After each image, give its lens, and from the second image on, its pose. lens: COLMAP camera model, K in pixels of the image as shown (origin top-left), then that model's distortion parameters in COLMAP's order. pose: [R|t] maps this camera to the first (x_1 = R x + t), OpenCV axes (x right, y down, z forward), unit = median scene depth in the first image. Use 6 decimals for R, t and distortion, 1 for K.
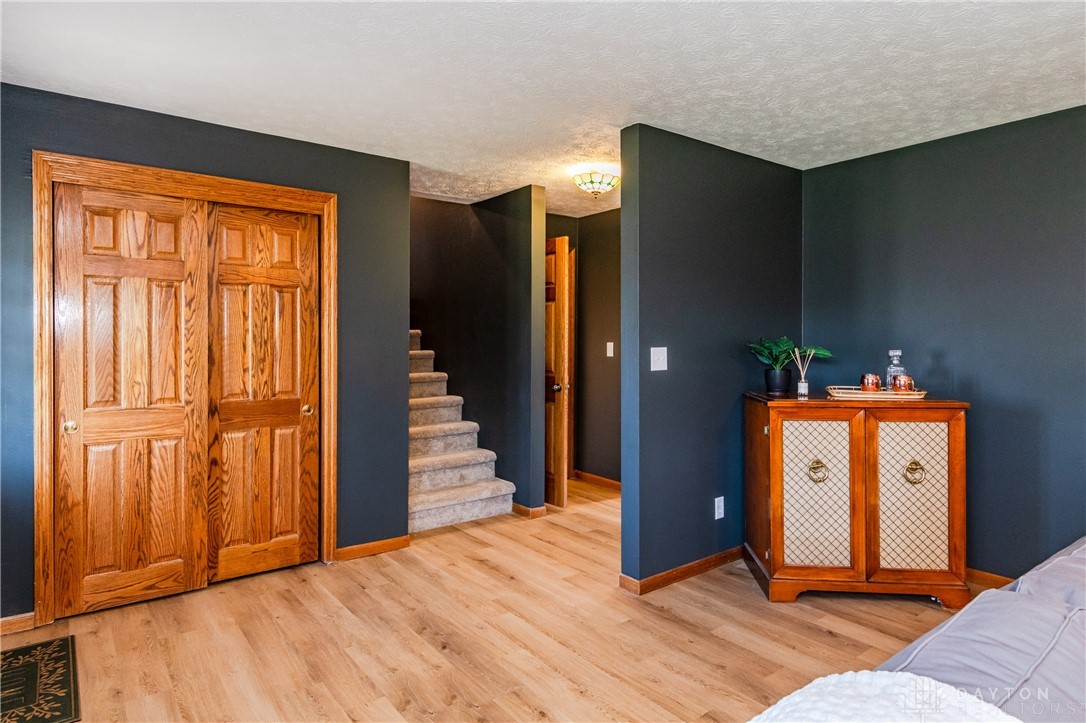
lens RADIAL K [[636.8, 0, 540.2], [0, 636.8, 350.4], [0, 0, 1]] dist [0.001935, -0.003295]
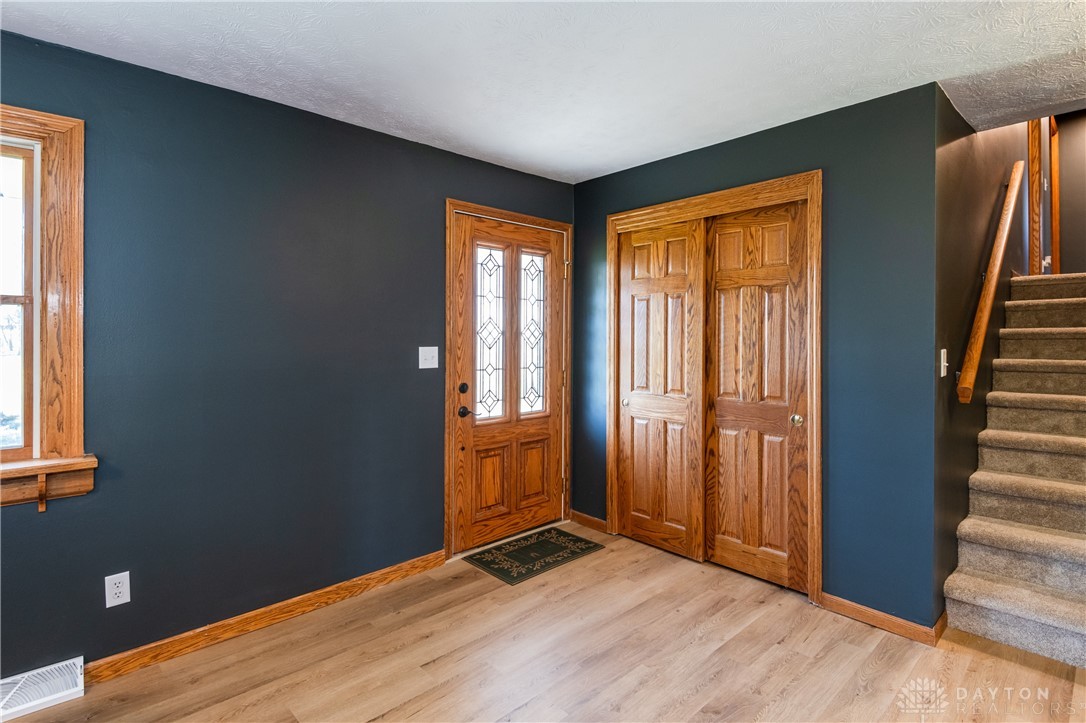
lens RADIAL K [[528.1, 0, 514.3], [0, 528.1, 340.6], [0, 0, 1]] dist [-0.002555, -0.002816]
pose [[0.077175, 0.002771, -0.997014, 0.378587], [-0.019667, 0.999806, 0.001257, -0.012953], [0.996824, 0.019511, 0.077215, 0.597197]]
